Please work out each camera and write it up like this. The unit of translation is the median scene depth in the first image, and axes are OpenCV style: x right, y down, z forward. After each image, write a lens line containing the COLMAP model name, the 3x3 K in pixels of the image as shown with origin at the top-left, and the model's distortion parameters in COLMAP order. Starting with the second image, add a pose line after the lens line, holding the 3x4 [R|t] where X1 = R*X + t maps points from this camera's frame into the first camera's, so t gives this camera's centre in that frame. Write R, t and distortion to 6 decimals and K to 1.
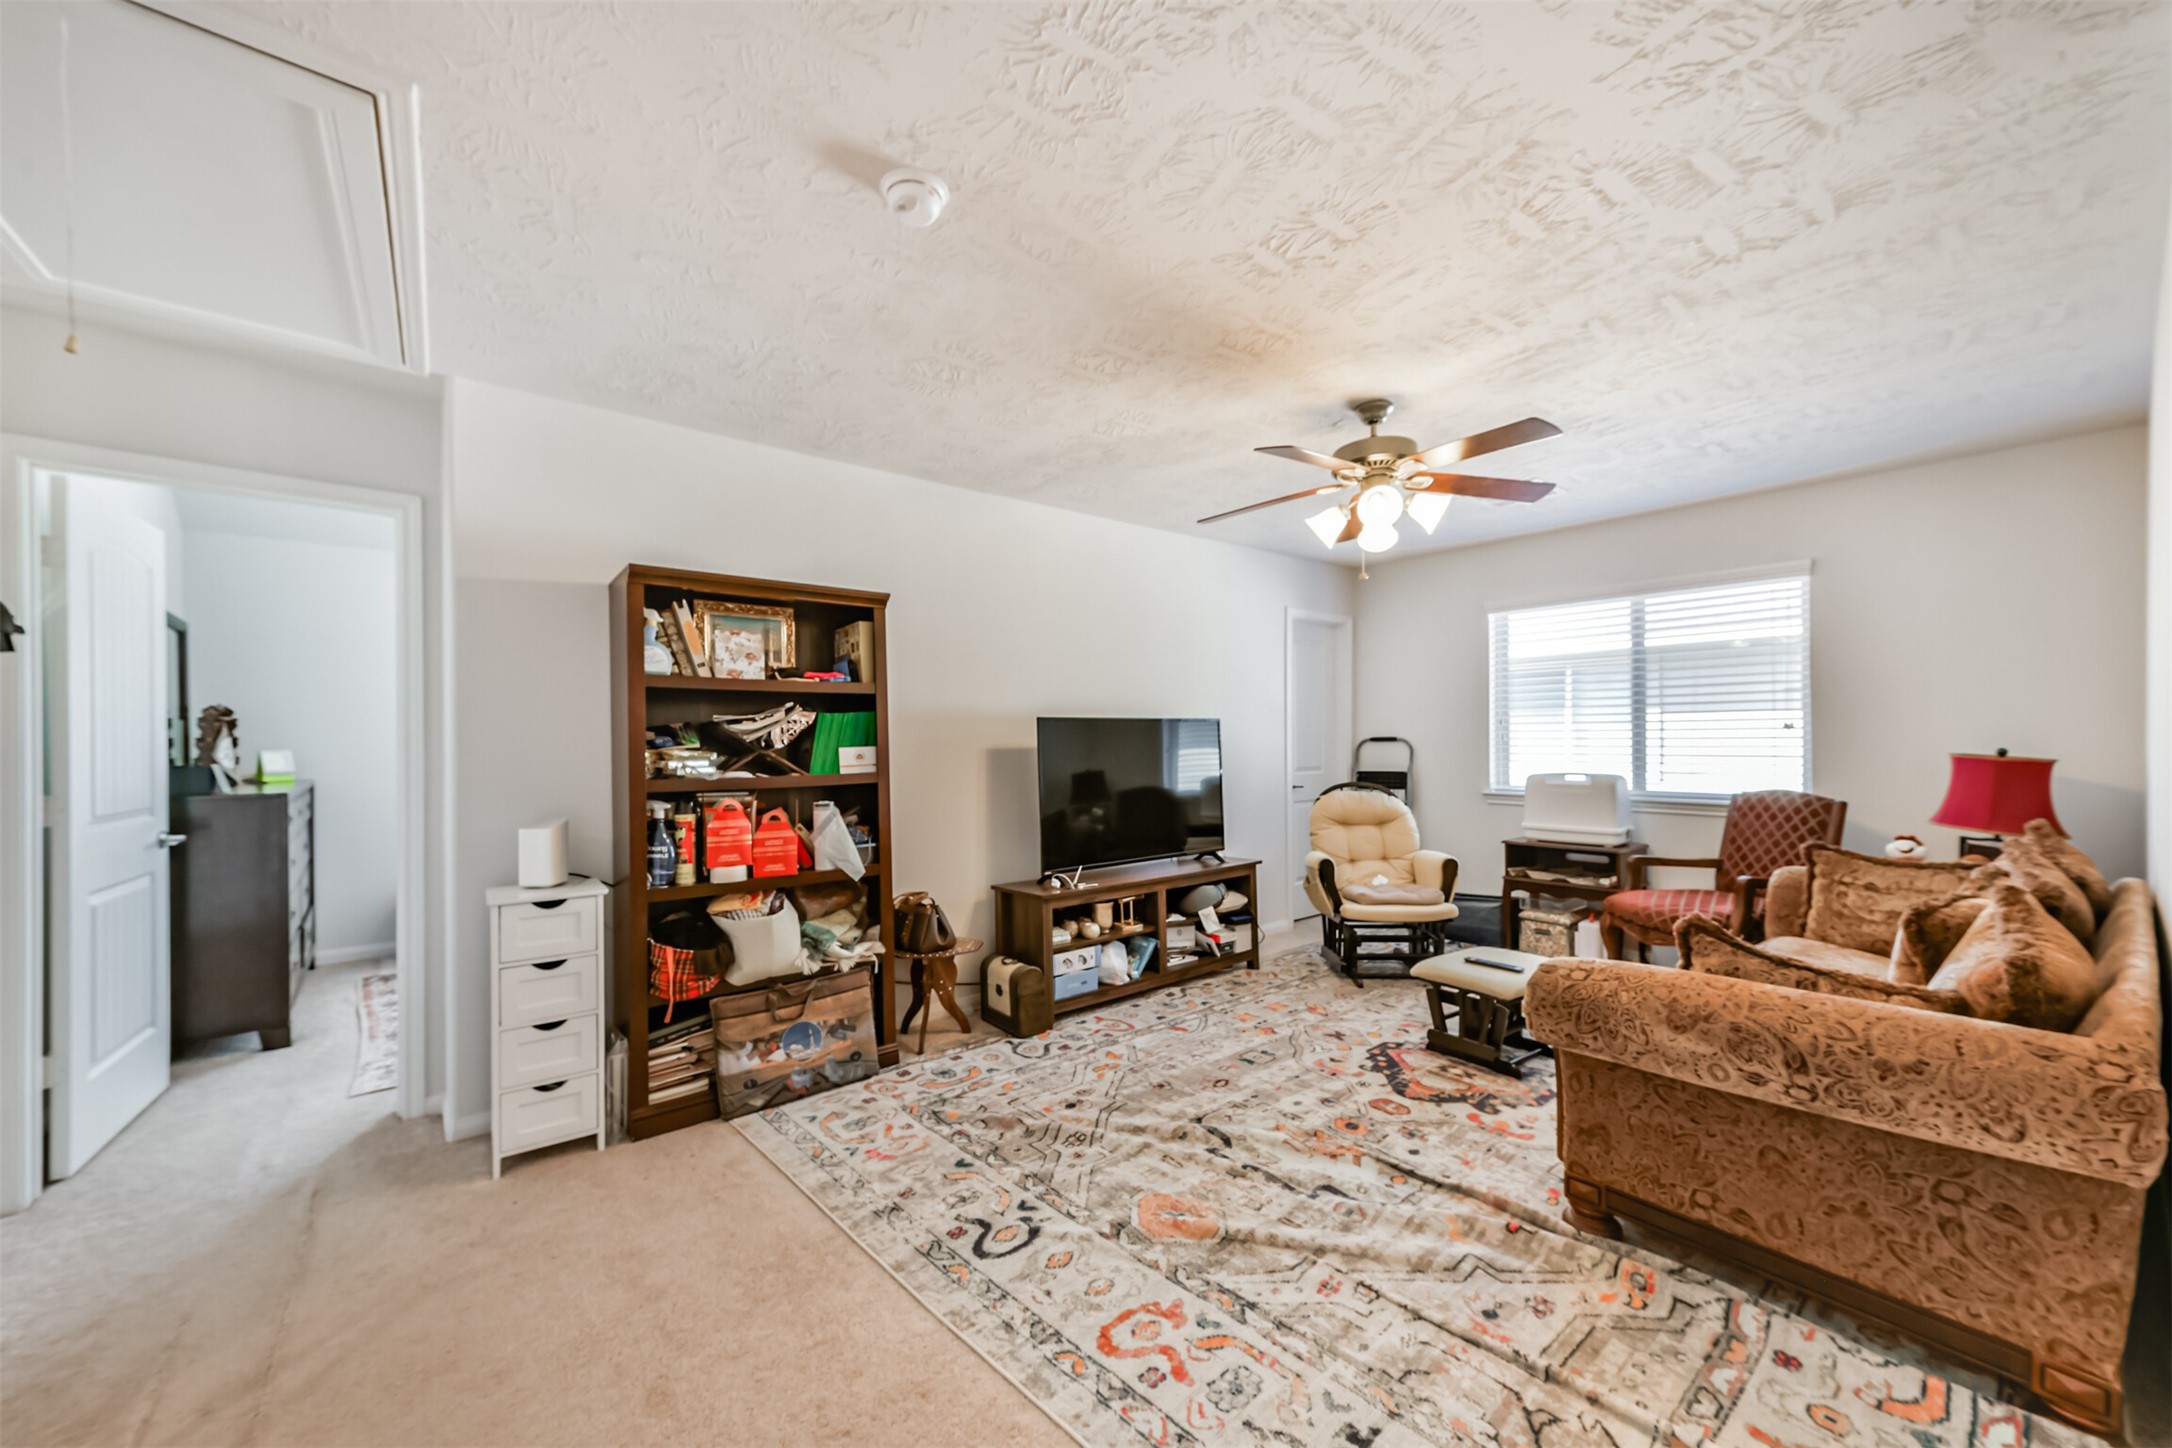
lens RADIAL K [[847.7, 0, 1081.5], [0, 847.7, 736.8], [0, 0, 1]] dist [0.010593, -0.001237]
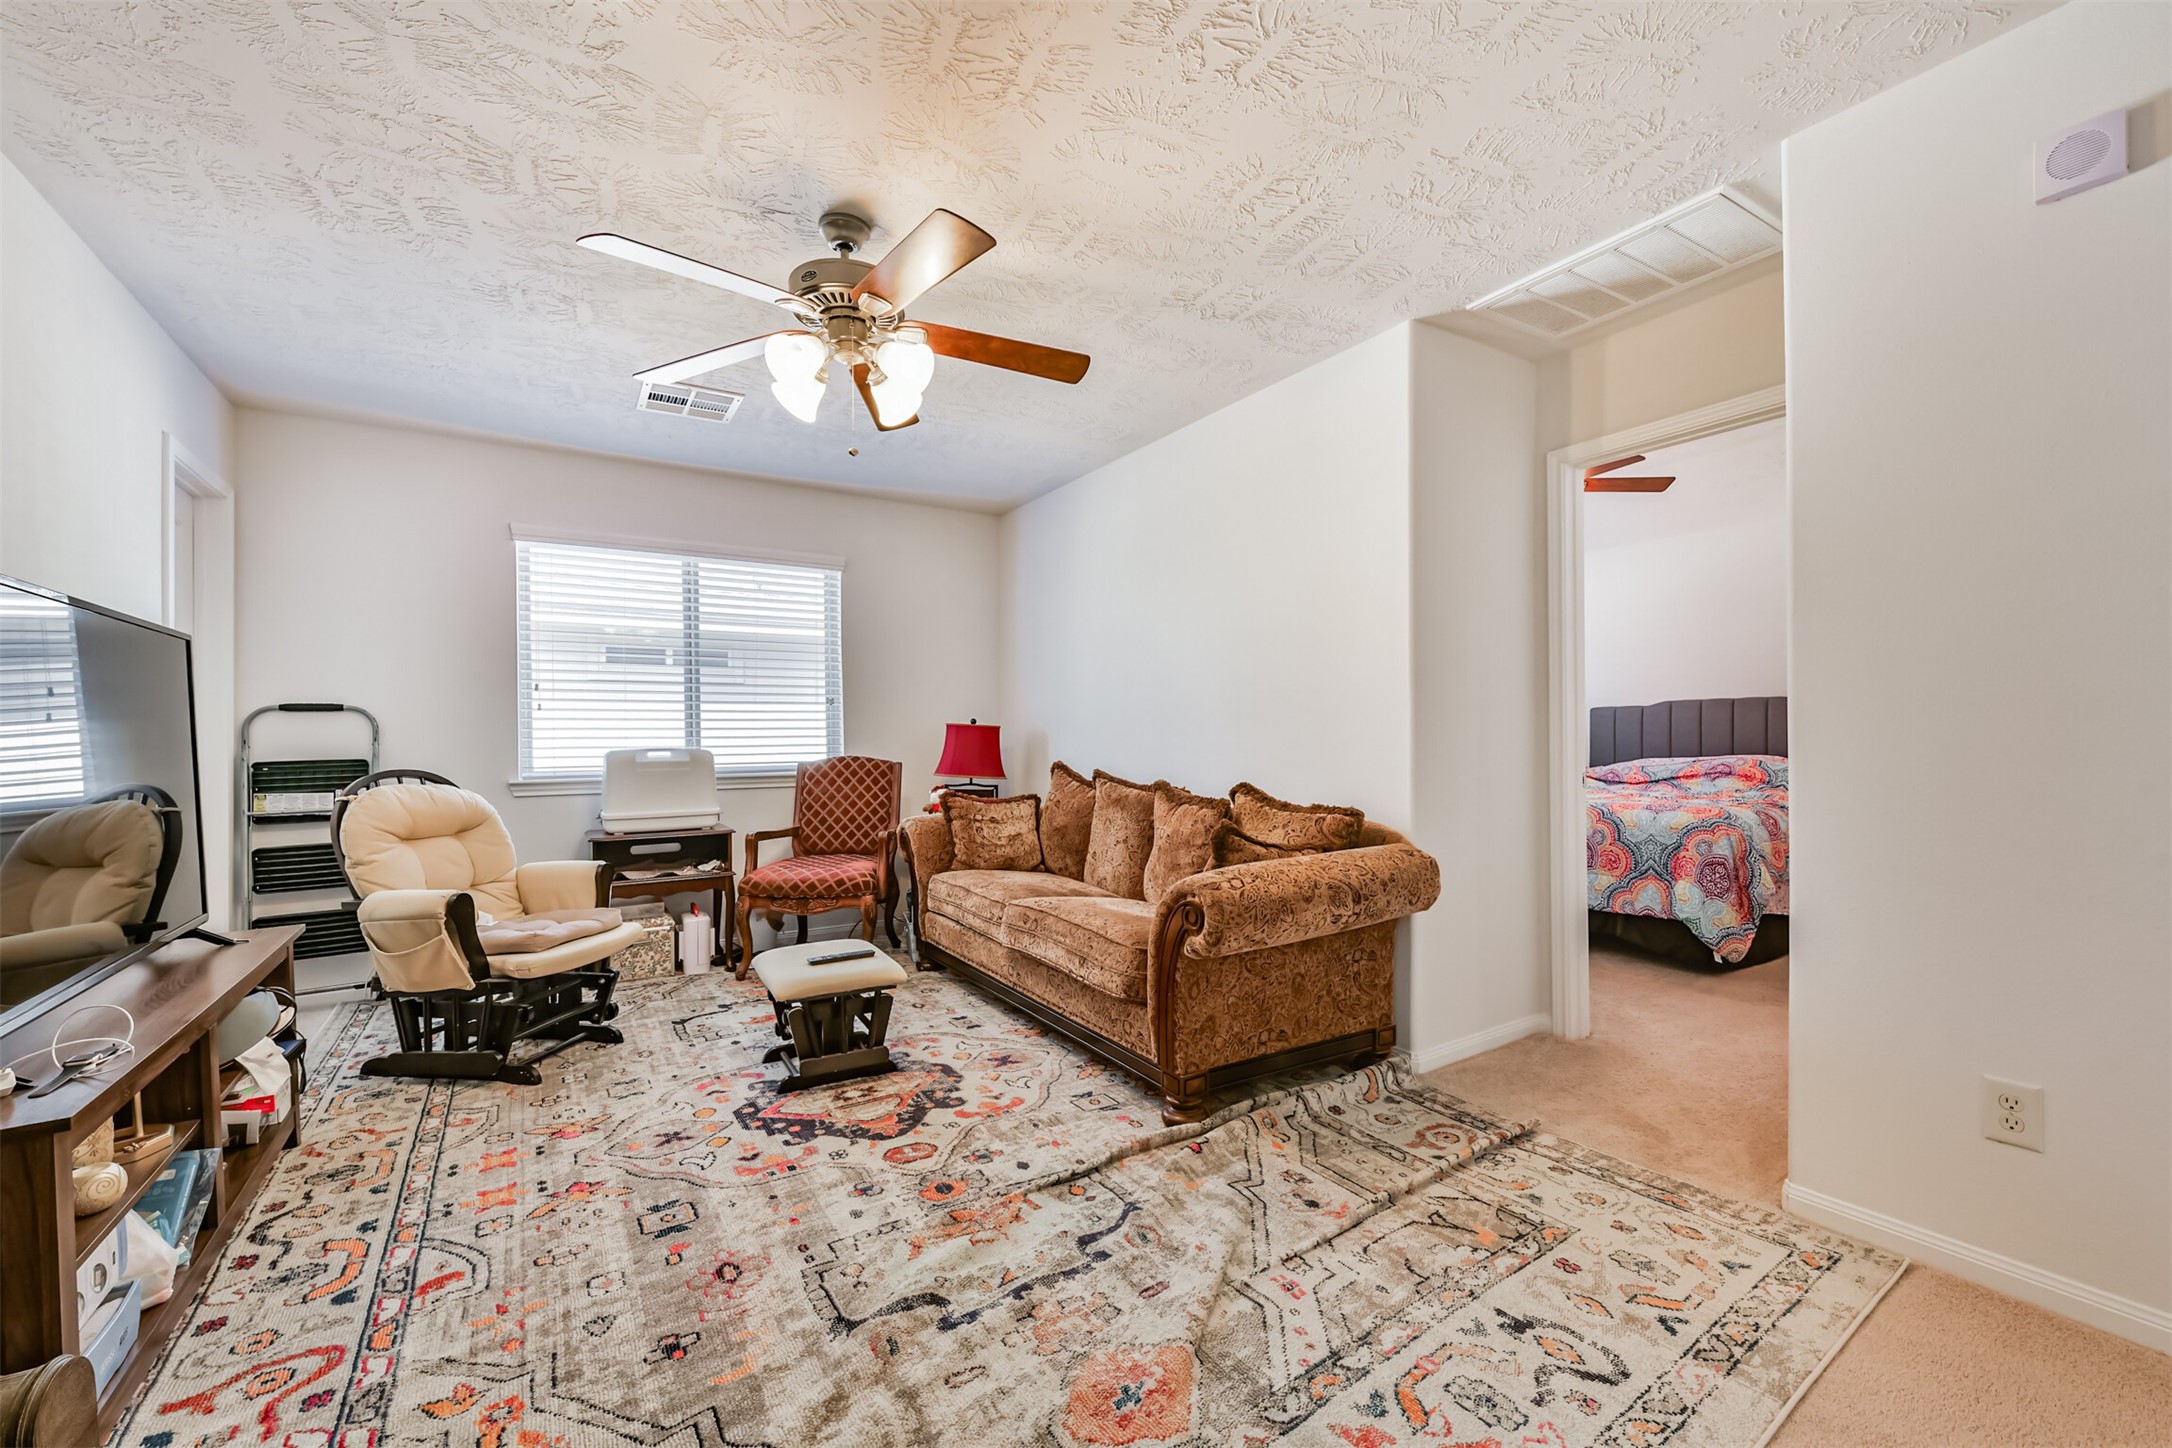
lens RADIAL K [[877.5, 0, 1124.9], [0, 877.5, 739.9], [0, 0, 1]] dist [-0.000336, 0.000402]
pose [[0.100835, 0.001822, 0.994901, -0.385326], [0.008513, 0.999960, -0.002695, 0.060912], [-0.994867, 0.008742, 0.100816, 0.679679]]
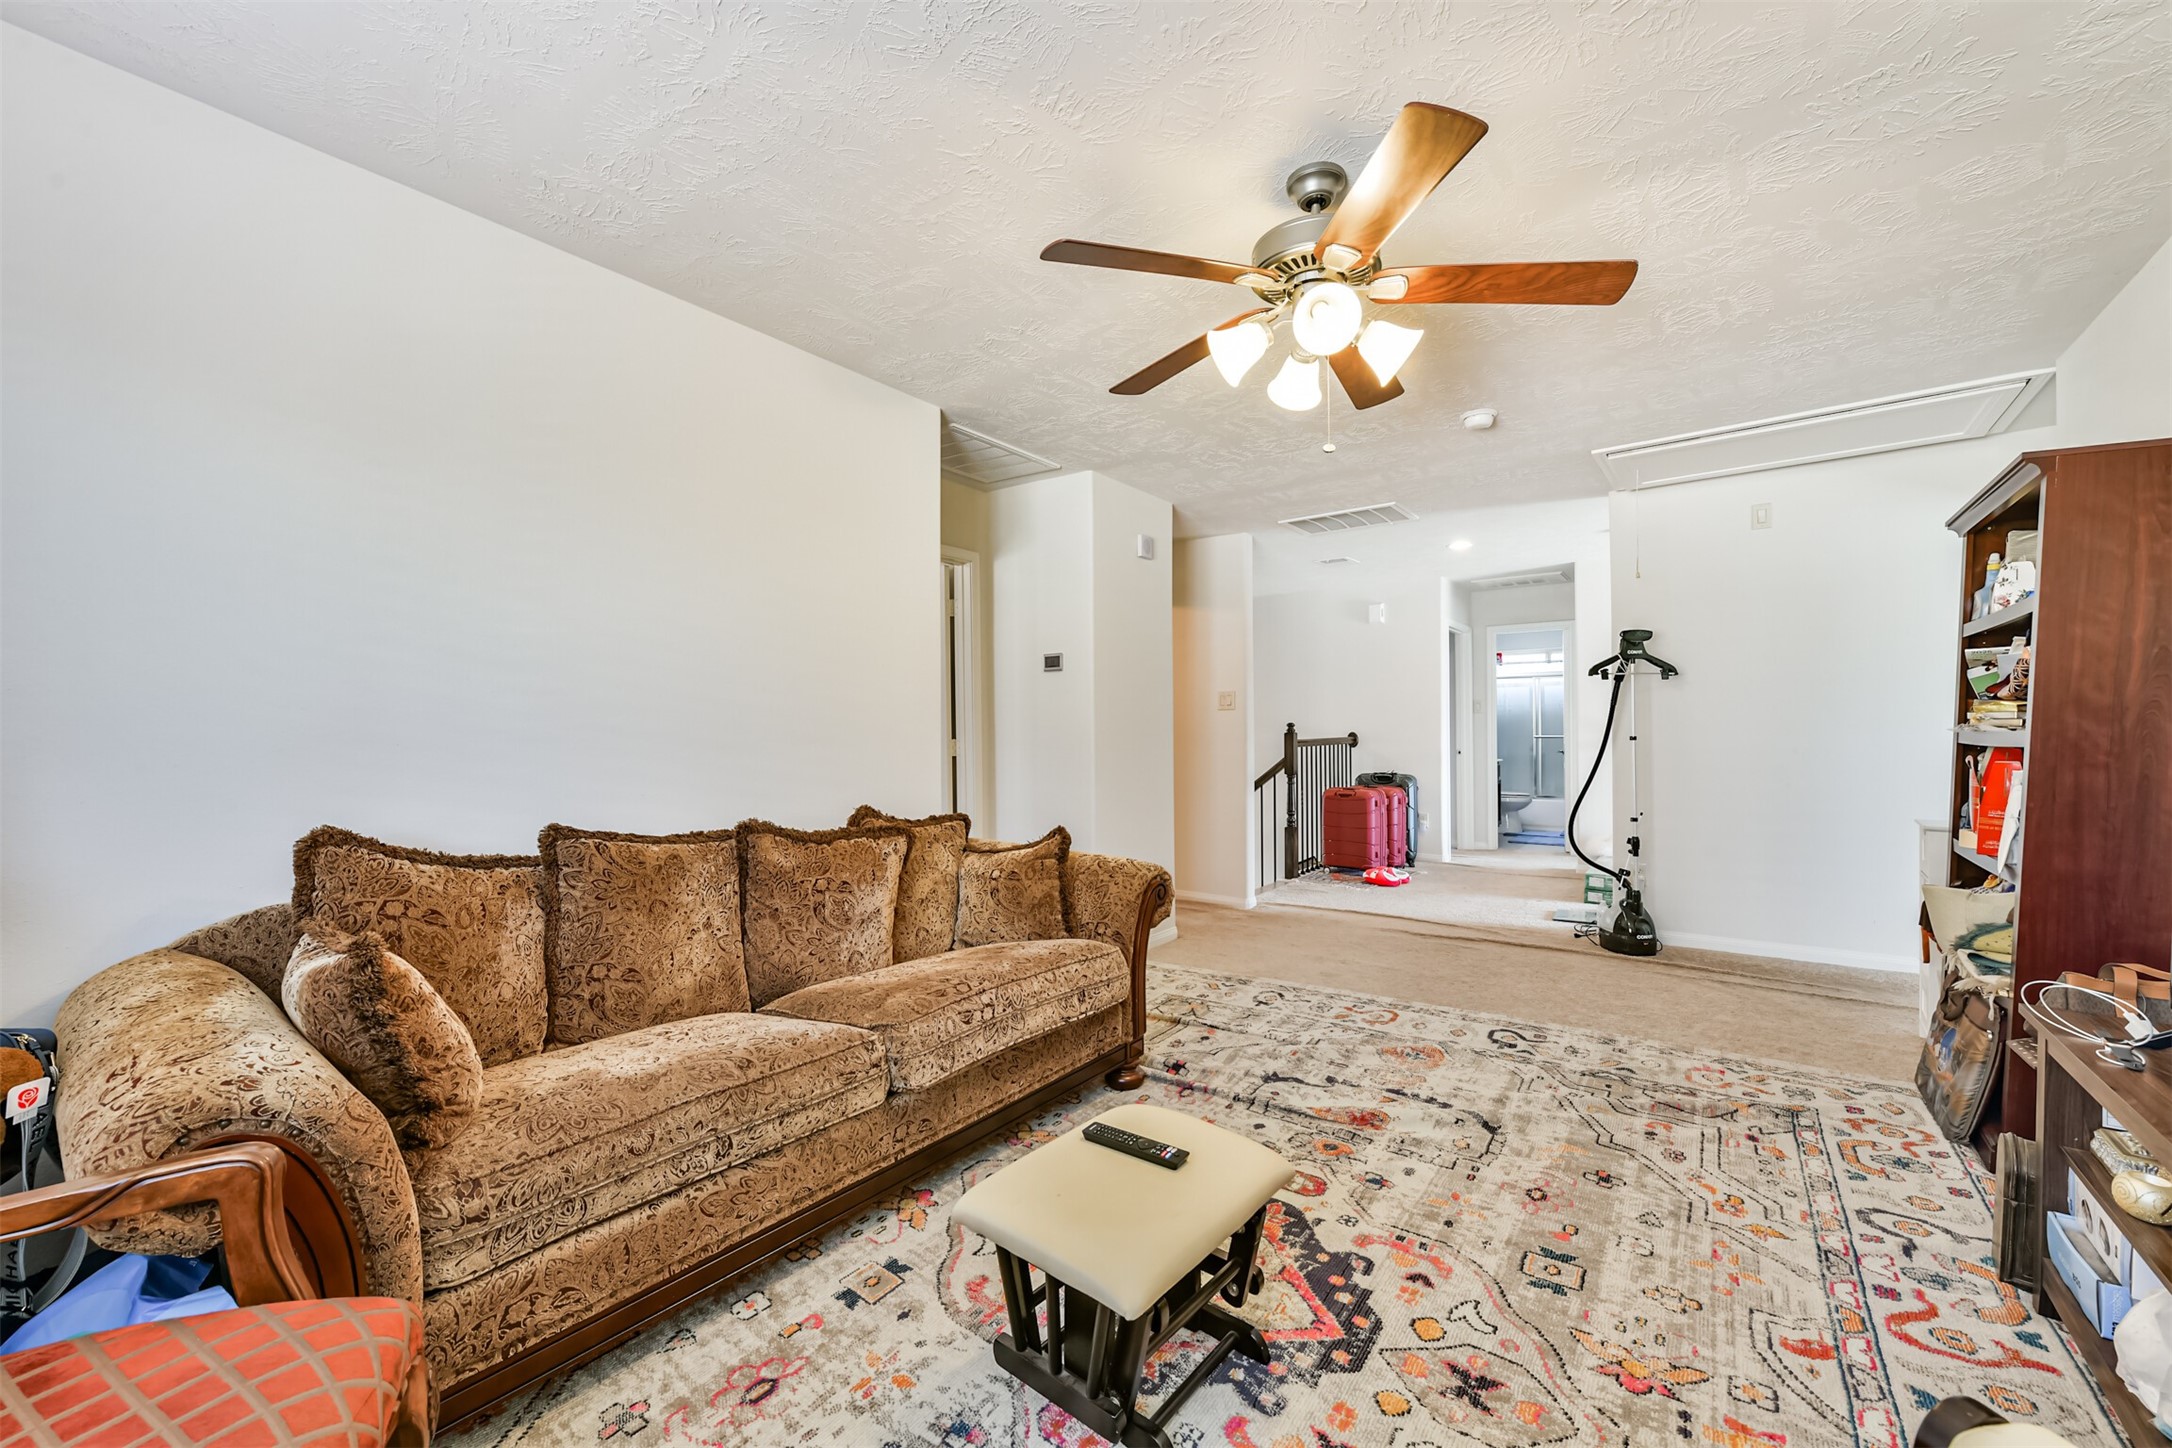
lens RADIAL K [[847.7, 0, 1073.0], [0, 847.7, 726.7], [0, 0, 1]] dist [0.010593, -0.001237]
pose [[-0.974888, 0.009837, -0.222478, 0.674542], [0.010532, 0.999943, -0.001940, 0.031702], [0.222447, -0.004234, -0.974936, 1.585089]]
